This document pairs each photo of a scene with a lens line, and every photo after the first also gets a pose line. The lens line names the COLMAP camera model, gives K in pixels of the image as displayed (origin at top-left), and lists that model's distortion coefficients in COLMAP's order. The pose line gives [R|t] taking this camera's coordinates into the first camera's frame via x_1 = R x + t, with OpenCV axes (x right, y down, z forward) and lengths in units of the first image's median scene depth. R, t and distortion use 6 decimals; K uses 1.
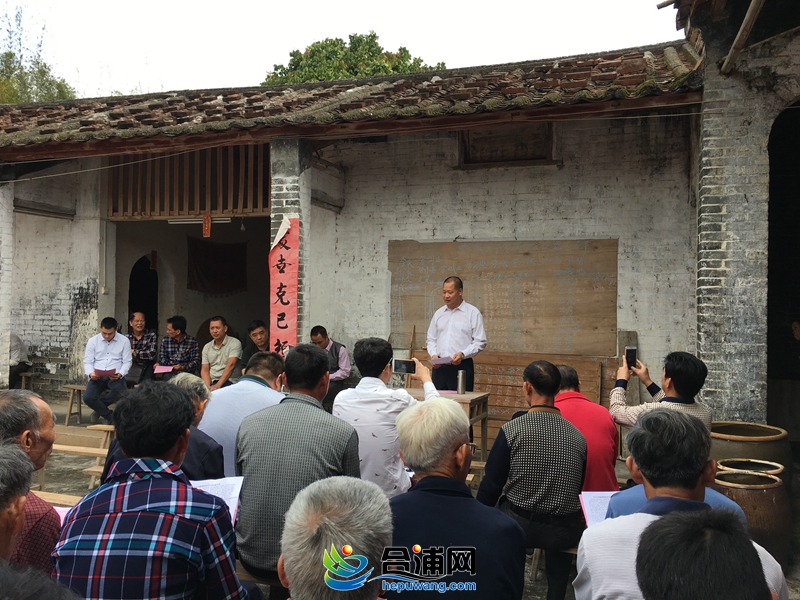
lens RADIAL K [[675.4, 0, 402.7], [0, 675.4, 296.2], [0, 0, 1]] dist [0.077800, -0.105373]
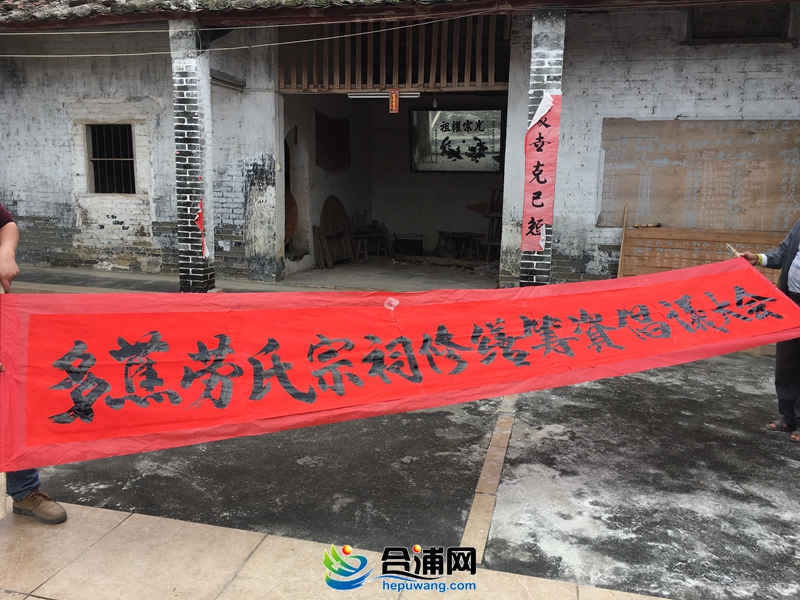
lens RADIAL K [[675.4, 0, 396.1], [0, 675.4, 298.2], [0, 0, 1]] dist [0.077800, -0.105373]
pose [[0.996586, -0.008189, 0.082149, -0.428310], [-0.006792, 0.983561, 0.180449, -0.000174], [-0.082277, -0.180391, 0.980148, -0.014065]]
